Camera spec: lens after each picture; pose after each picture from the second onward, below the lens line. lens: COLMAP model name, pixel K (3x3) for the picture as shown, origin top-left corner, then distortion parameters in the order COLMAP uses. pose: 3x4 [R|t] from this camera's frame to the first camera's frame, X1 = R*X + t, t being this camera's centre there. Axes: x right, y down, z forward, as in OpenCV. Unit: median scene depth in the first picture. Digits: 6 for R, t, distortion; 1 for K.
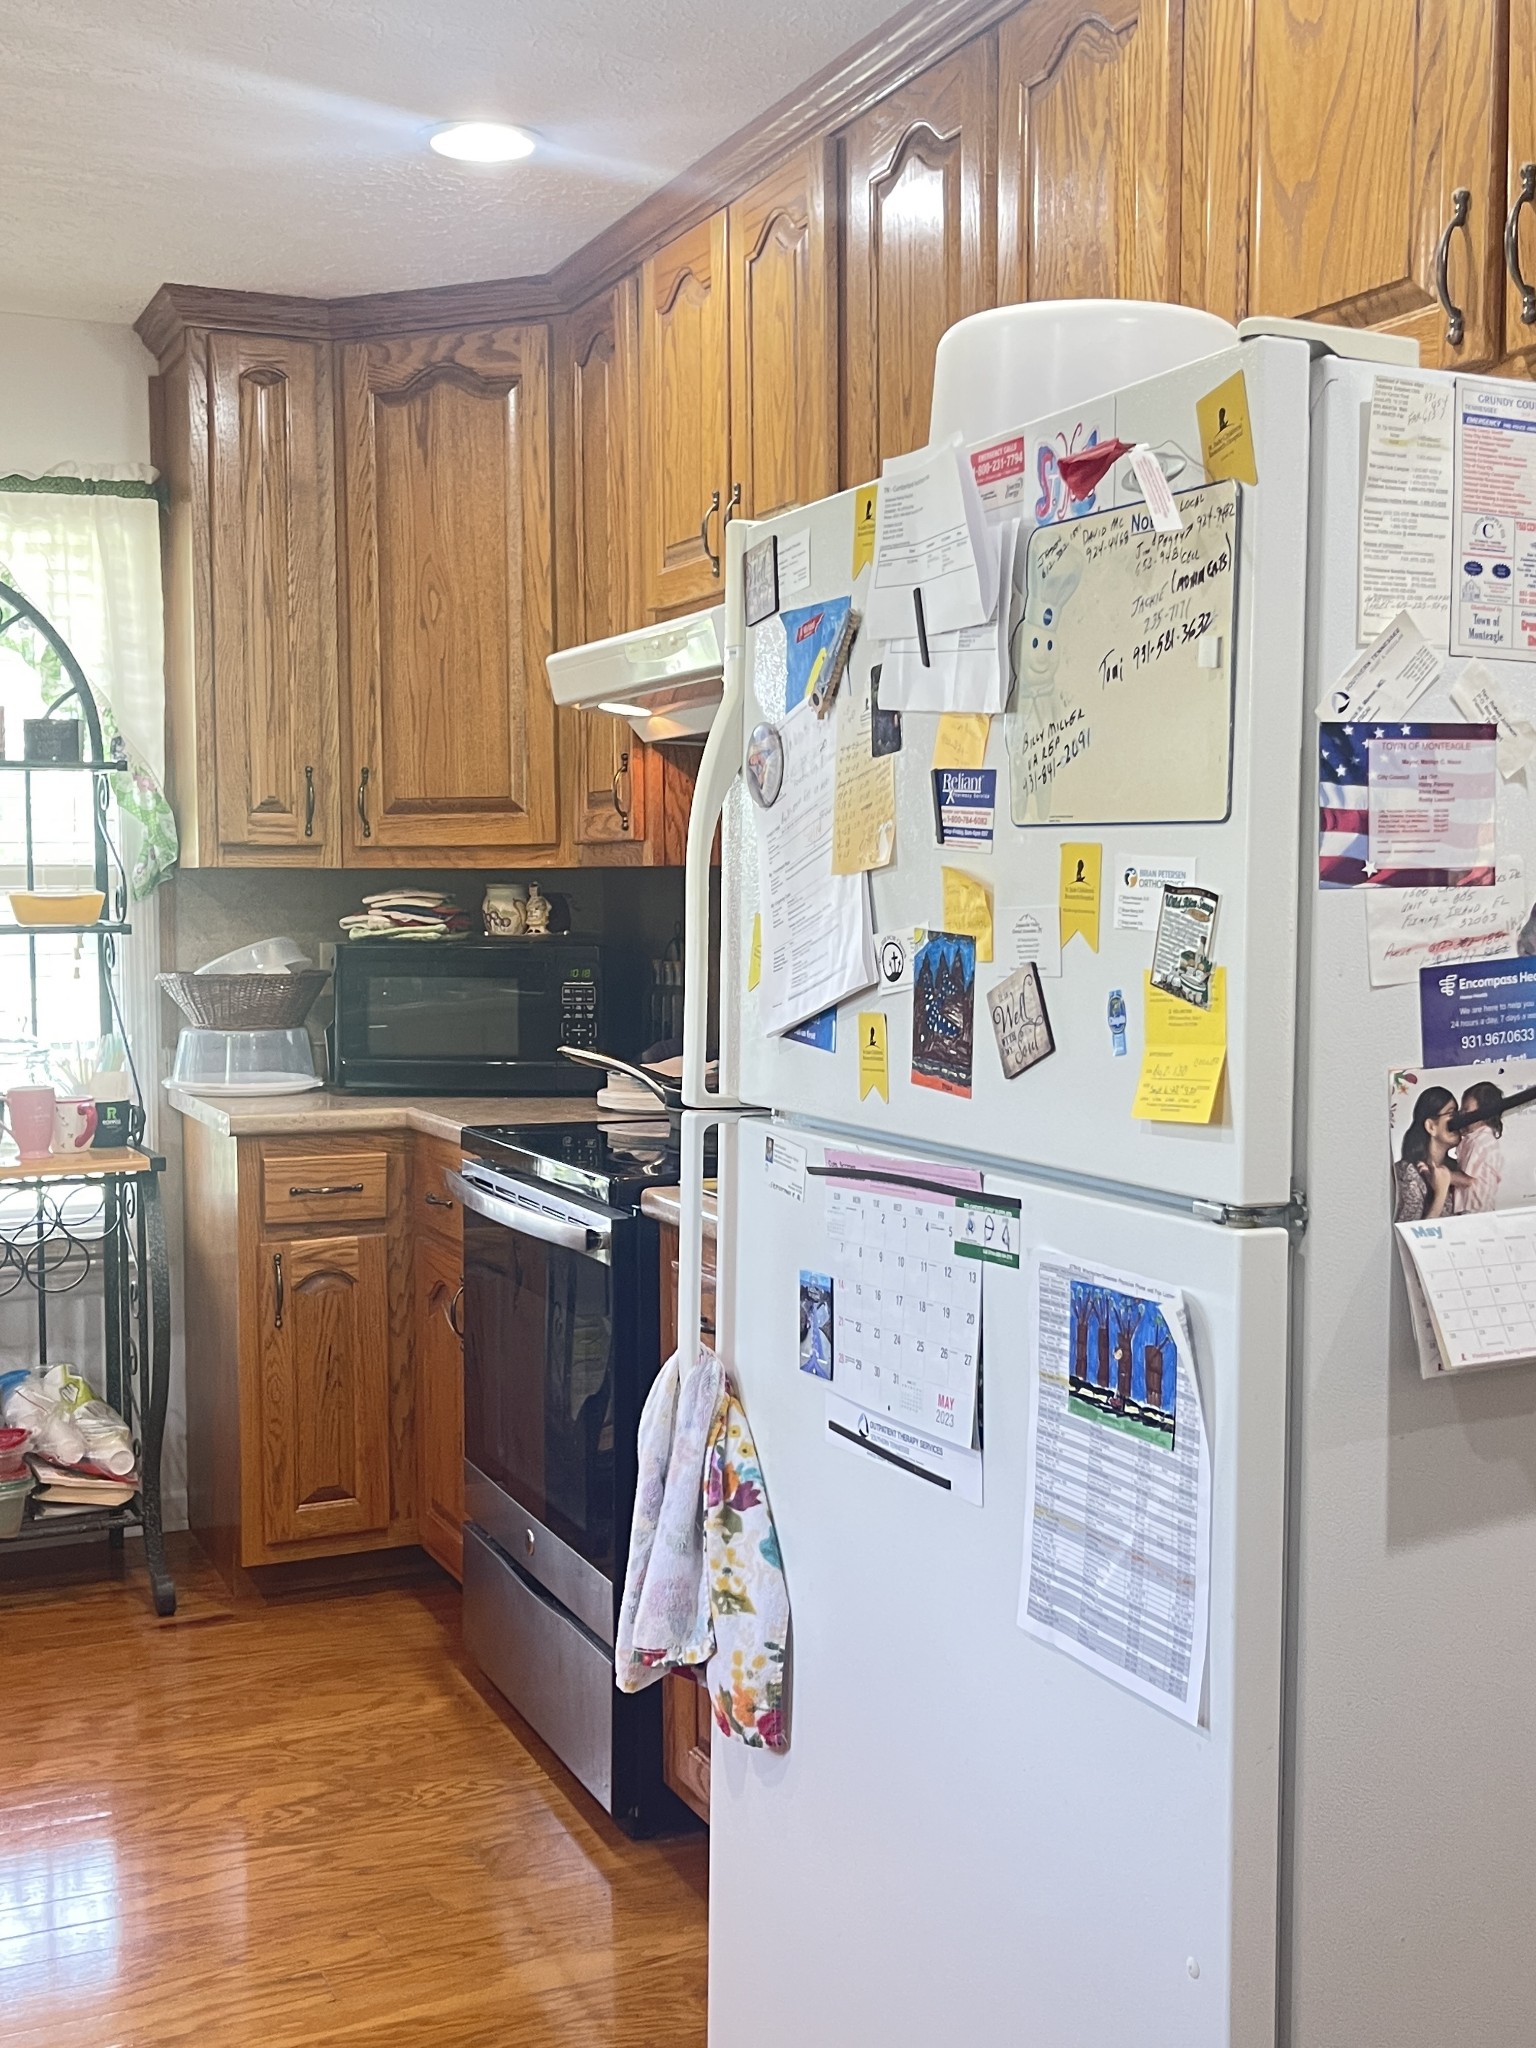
lens RADIAL K [[2187.8, 0, 761.1], [0, 2187.8, 1022.8], [0, 0, 1]] dist [0.030621, 0.000000]
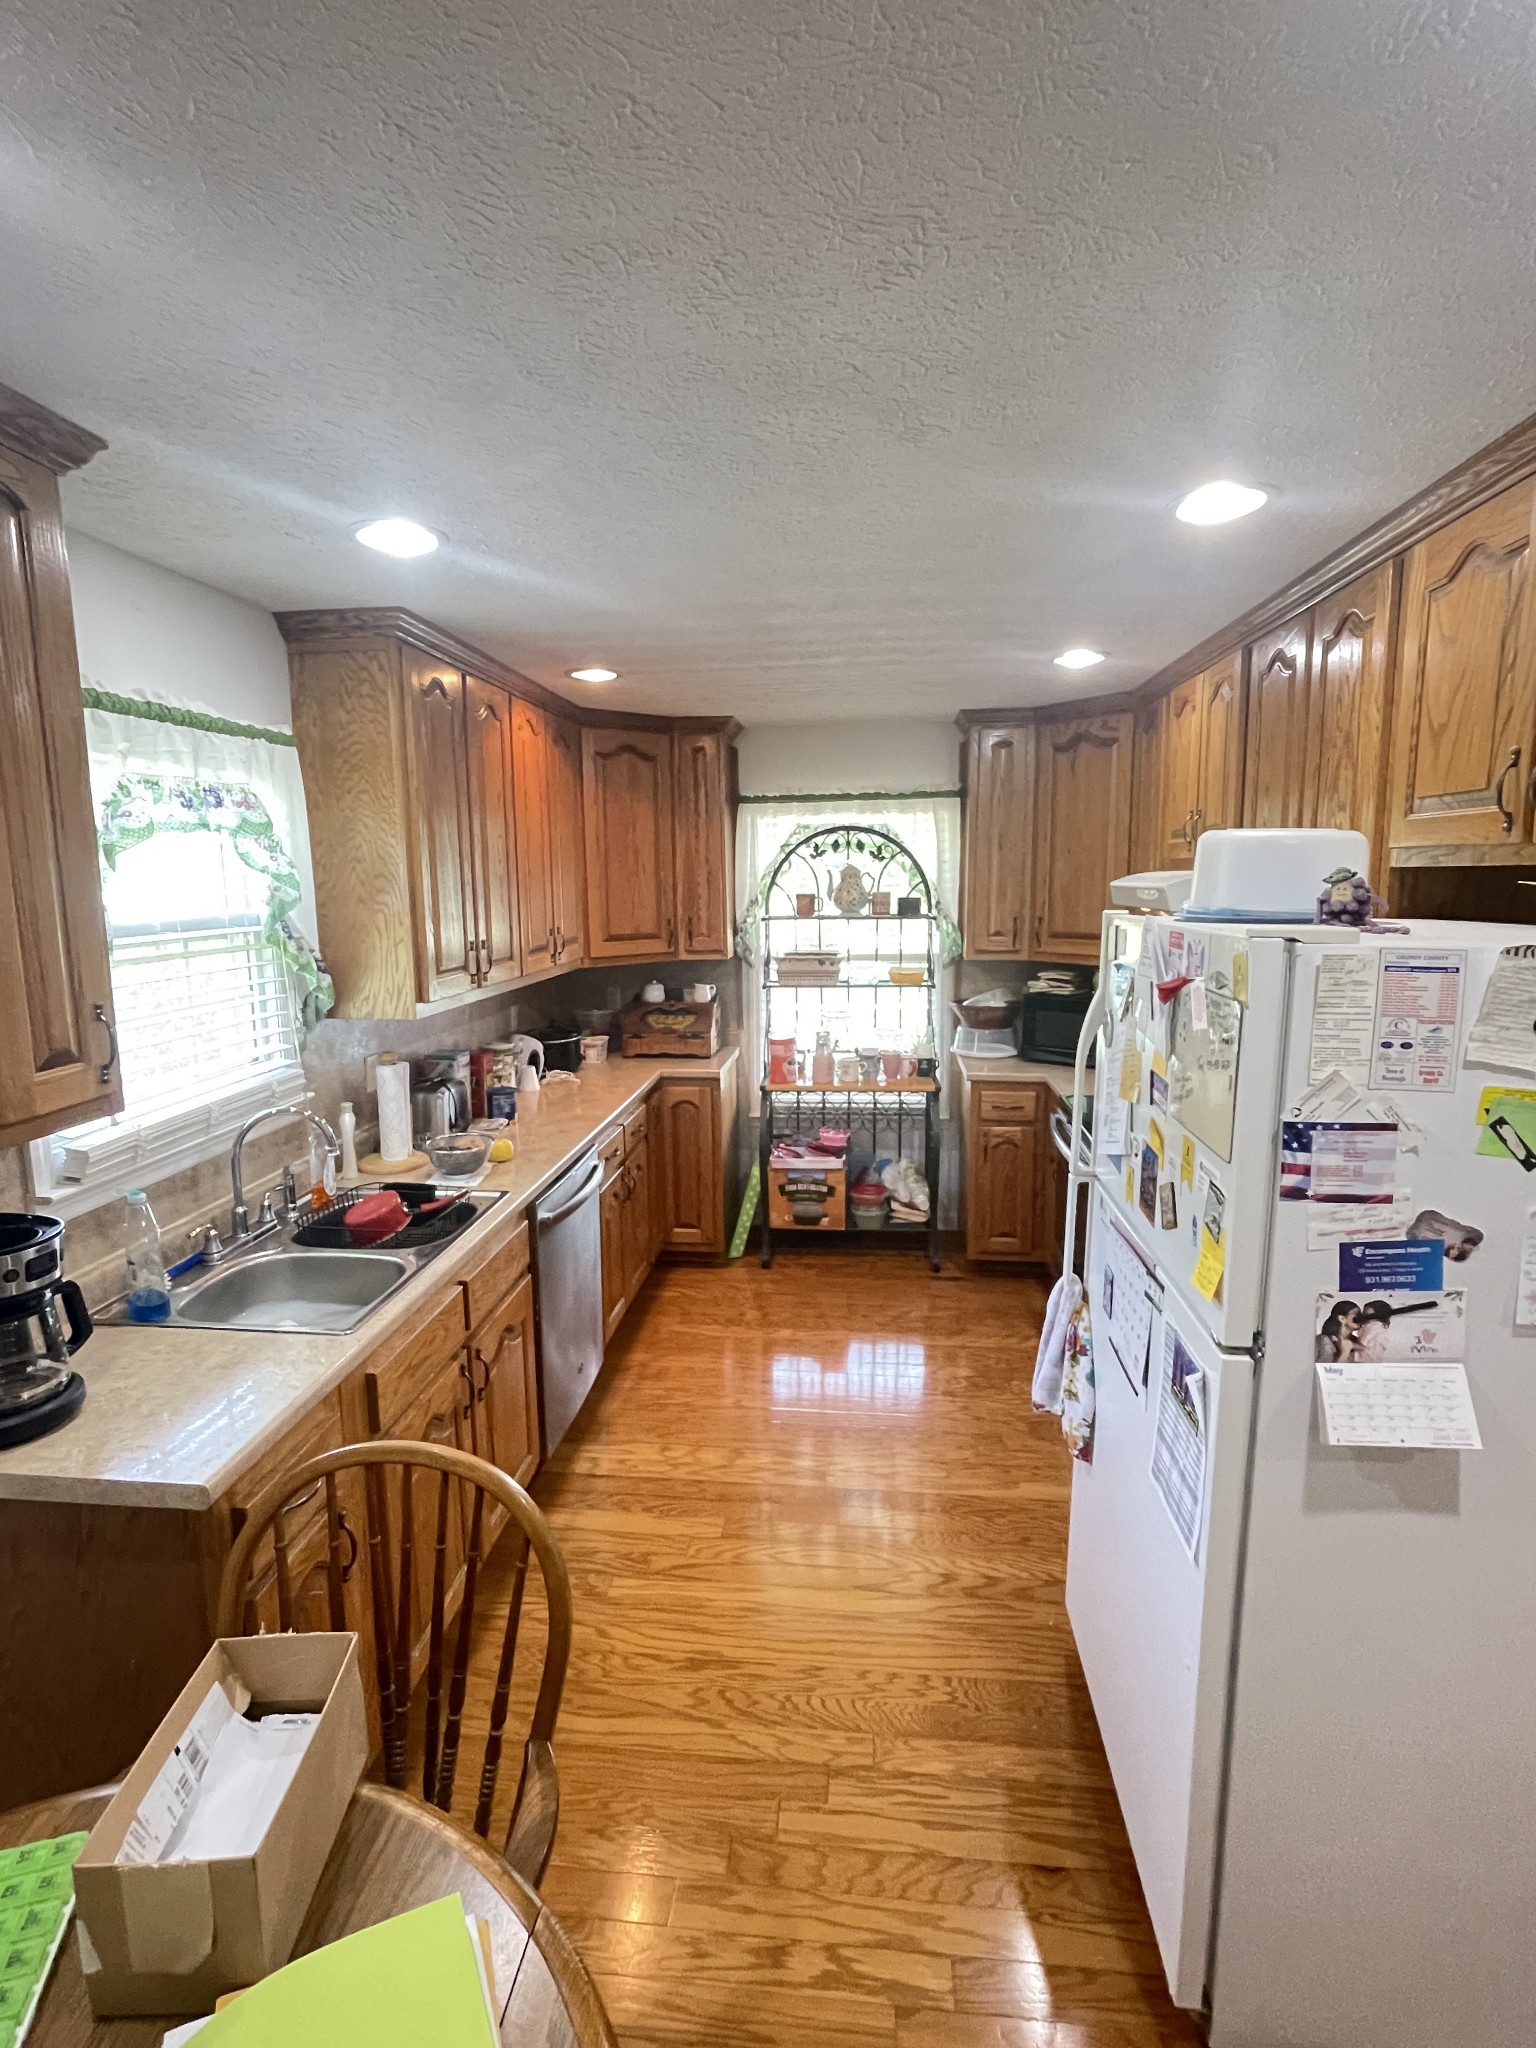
lens RADIAL K [[976.9, 0, 772.9], [0, 976.9, 1009.9], [0, 0, 1]] dist [-0.009562, -0.002954]
pose [[0.864320, 0.062724, -0.499016, 0.196303], [-0.029142, 0.996772, 0.074814, -0.199163], [0.502098, -0.050121, 0.863357, -0.009653]]
